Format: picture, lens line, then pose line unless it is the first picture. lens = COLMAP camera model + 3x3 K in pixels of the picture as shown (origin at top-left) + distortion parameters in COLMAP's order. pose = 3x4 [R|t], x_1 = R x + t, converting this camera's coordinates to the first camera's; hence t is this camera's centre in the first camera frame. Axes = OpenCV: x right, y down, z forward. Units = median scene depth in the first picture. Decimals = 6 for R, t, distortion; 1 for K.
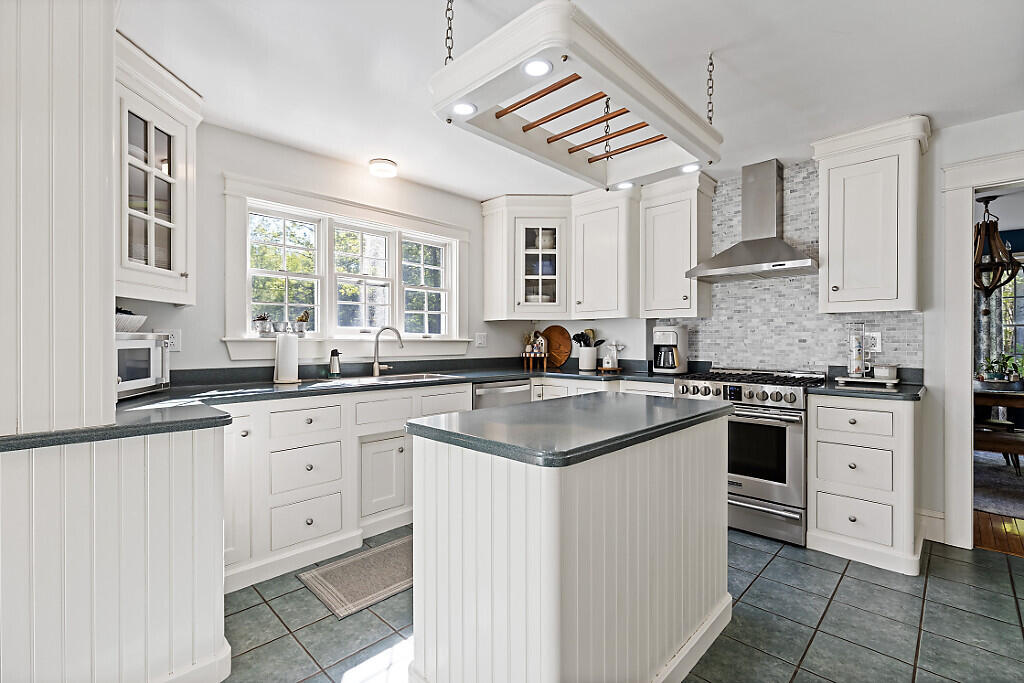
lens RADIAL K [[459.3, 0, 512.0], [0, 459.3, 341.5], [0, 0, 1]] dist [-0.000050, -0.000036]
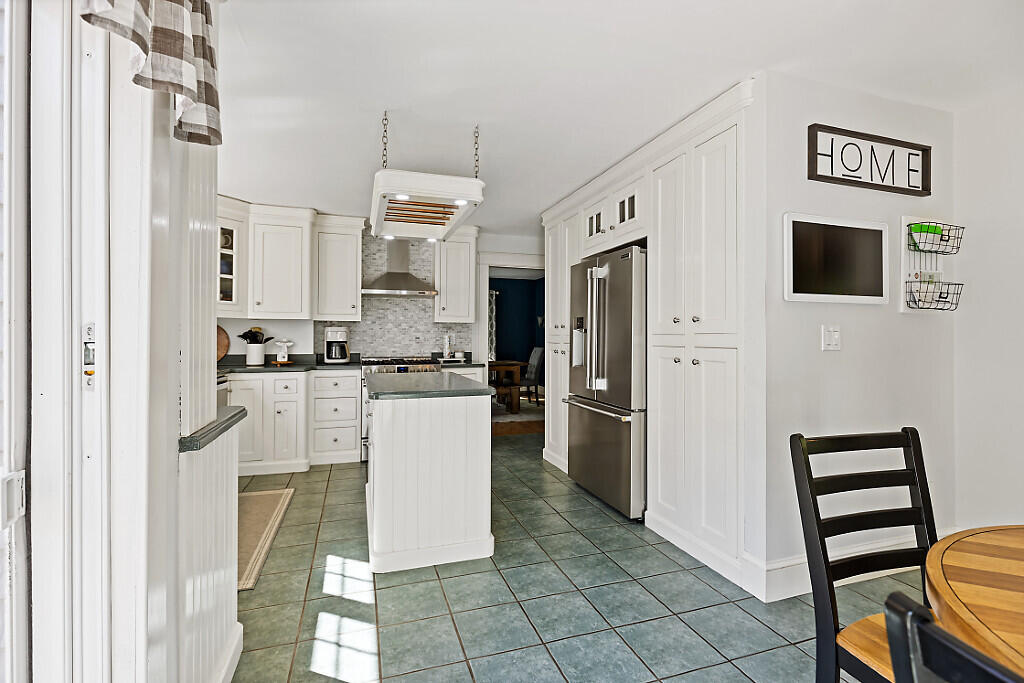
lens RADIAL K [[459.3, 0, 512.0], [0, 459.3, 341.5], [0, 0, 1]] dist [-0.000050, -0.000036]
pose [[0.454832, -0.006396, 0.890554, -0.616746], [0.002653, 0.999980, 0.005827, 0.001778], [-0.890573, -0.000287, 0.454840, -0.042692]]
